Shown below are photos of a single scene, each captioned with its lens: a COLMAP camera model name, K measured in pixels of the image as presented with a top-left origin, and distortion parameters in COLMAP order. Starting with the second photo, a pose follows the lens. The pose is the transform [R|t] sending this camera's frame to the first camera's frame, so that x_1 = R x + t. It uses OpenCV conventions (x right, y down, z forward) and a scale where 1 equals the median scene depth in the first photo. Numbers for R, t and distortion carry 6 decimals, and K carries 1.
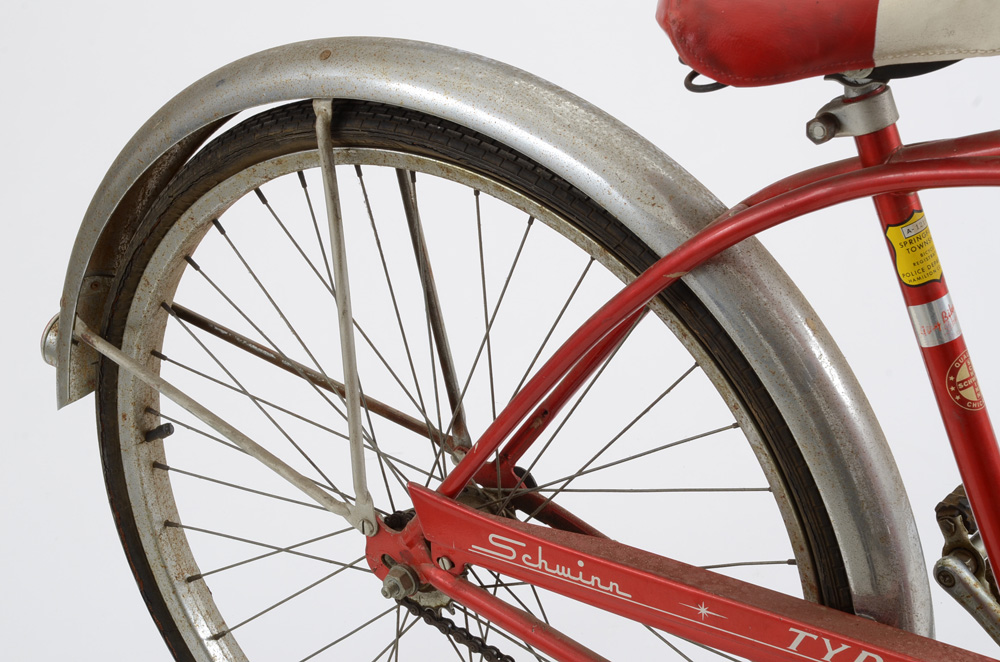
lens RADIAL K [[2523.8, 0, 487.6], [0, 2523.8, 358.3], [0, 0, 1]] dist [0.589329, 0.000000]
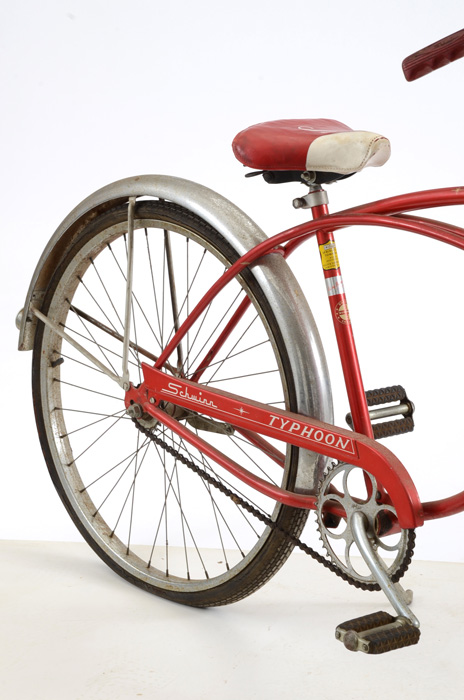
lens RADIAL K [[2177.5, 0, 222.6], [0, 2177.5, 361.7], [0, 0, 1]] dist [0.855091, 0.000000]
pose [[0.973525, 0.135095, -0.184387, 0.417939], [-0.172035, 0.964184, -0.201875, 0.448874], [0.150511, 0.228251, 0.961898, -0.933334]]
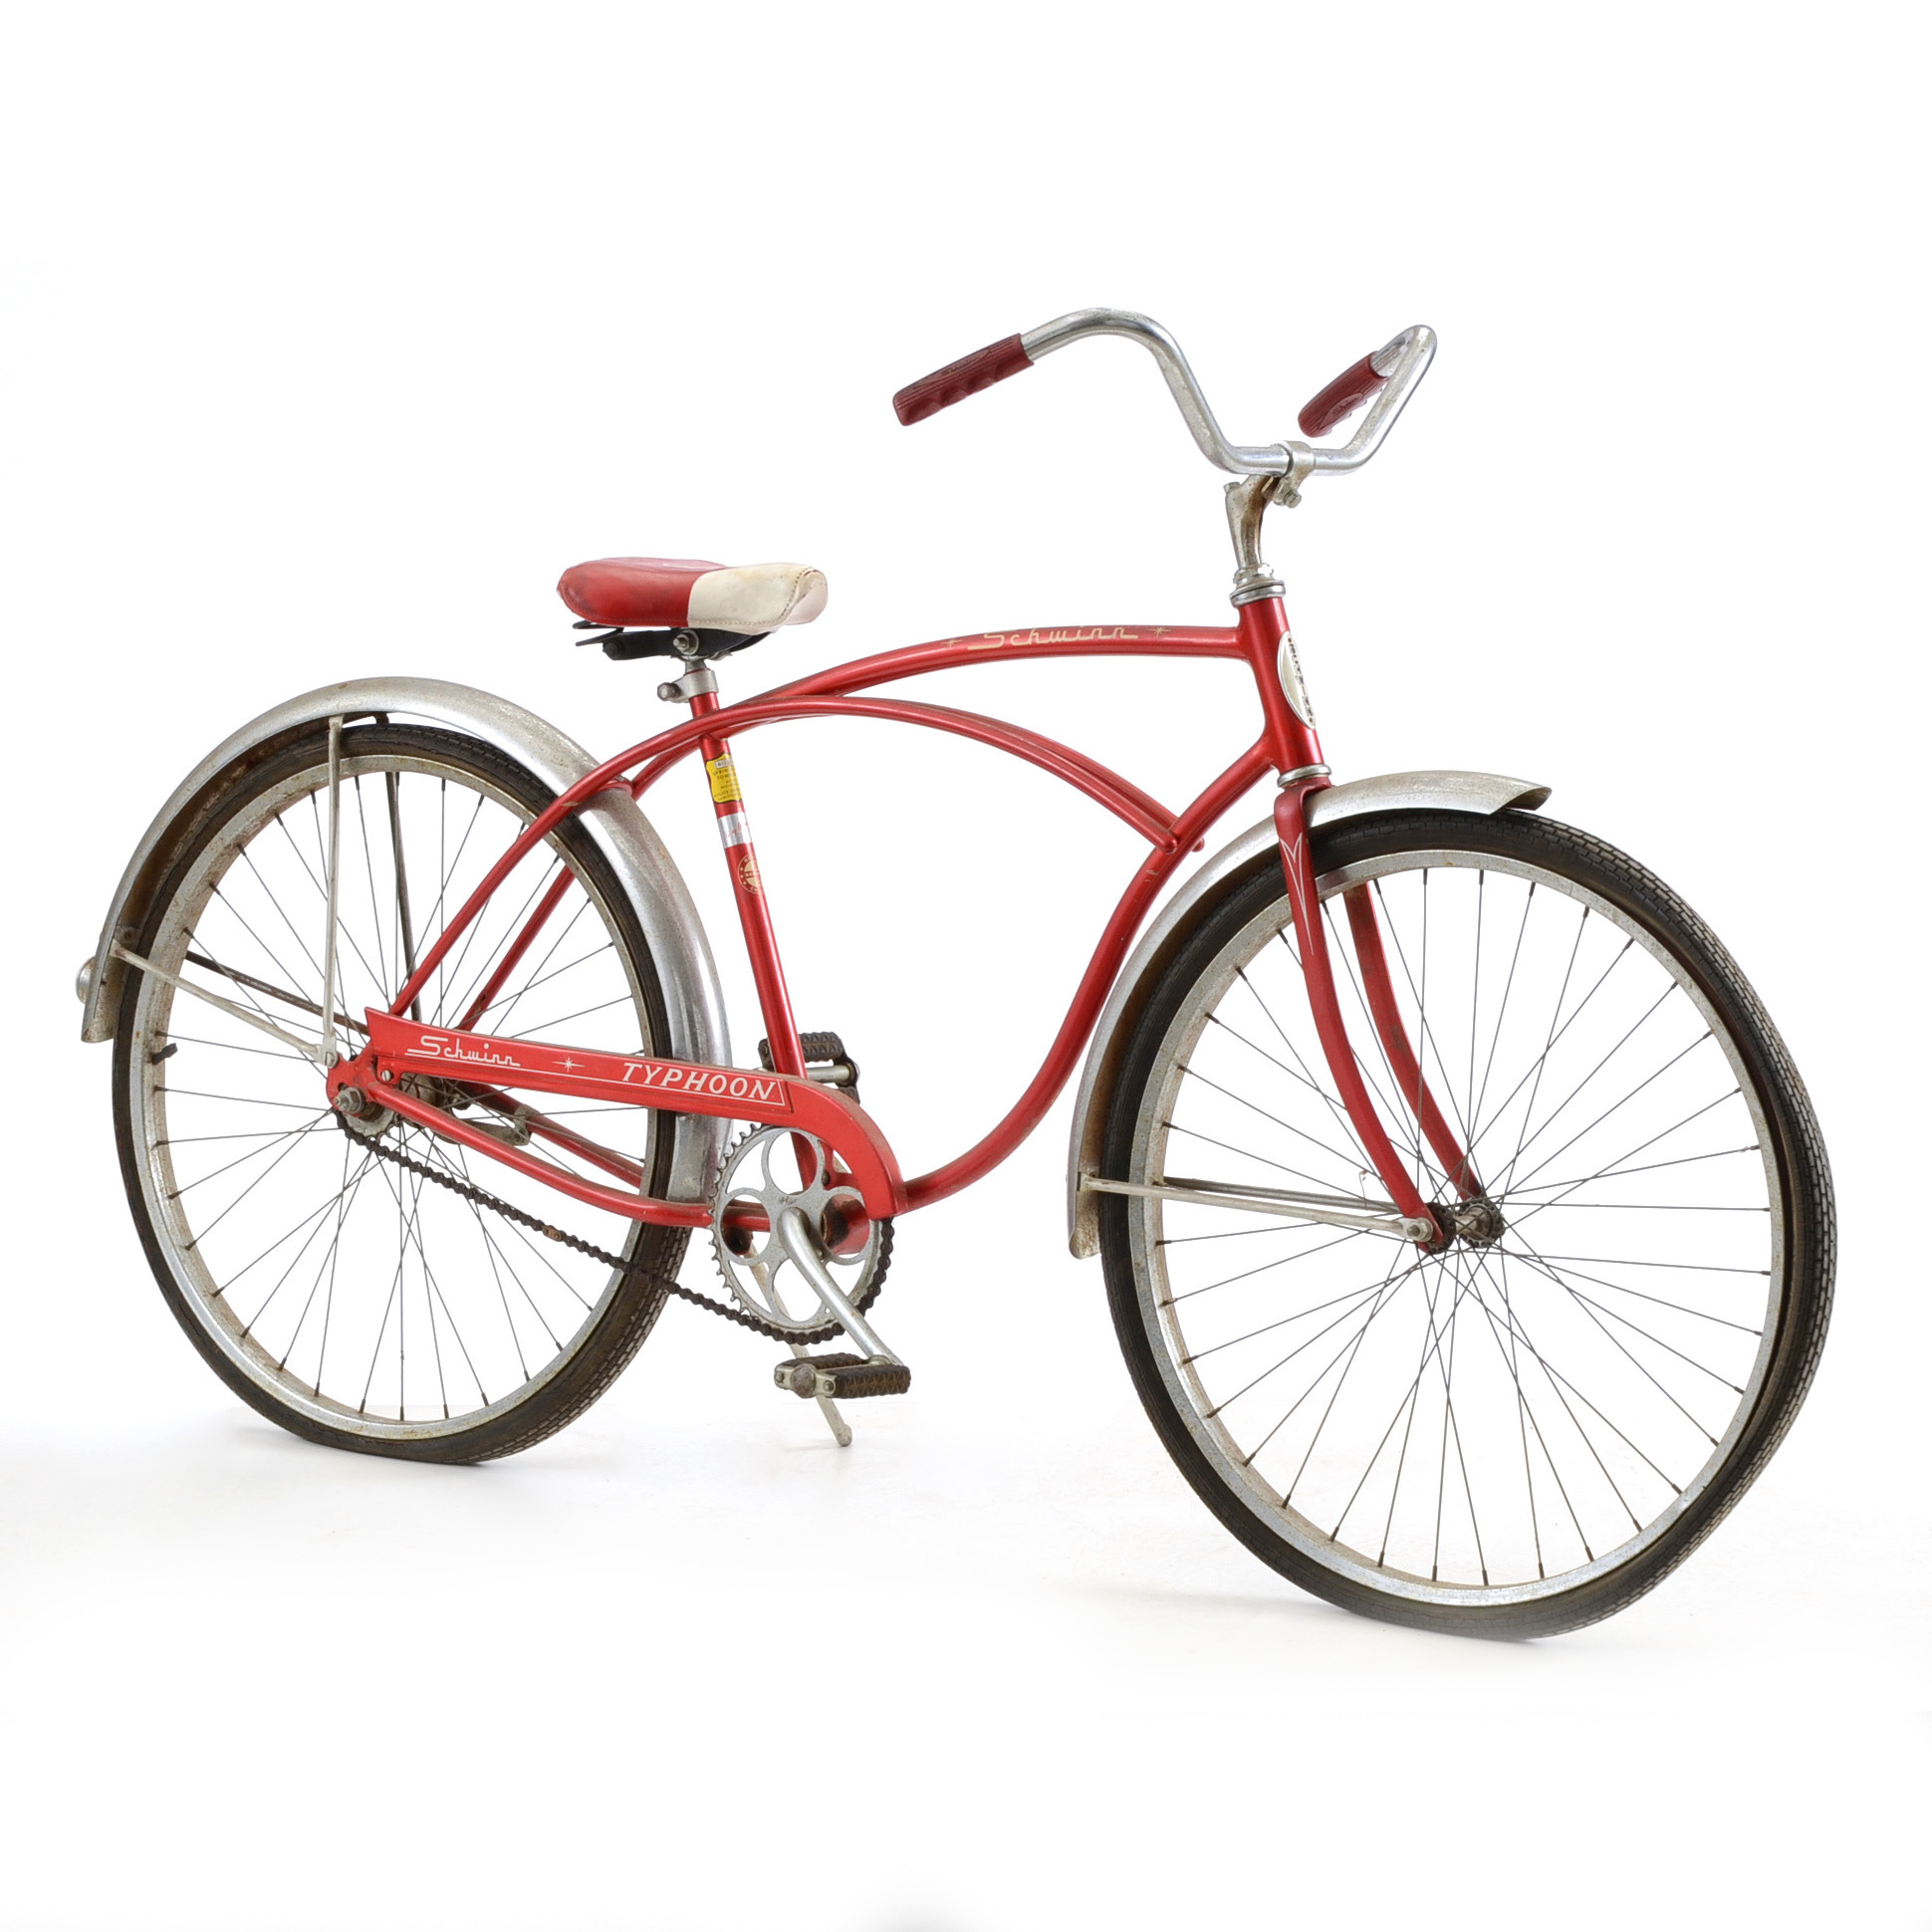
lens RADIAL K [[7208.6, 0, 963.8], [0, 7208.6, 981.4], [0, 0, 1]] dist [0.535187, 0.000000]
pose [[0.995172, 0.095951, -0.020660, 0.351383], [-0.096799, 0.924686, -0.368219, 1.382529], [-0.016227, 0.368441, 0.929509, -2.461067]]
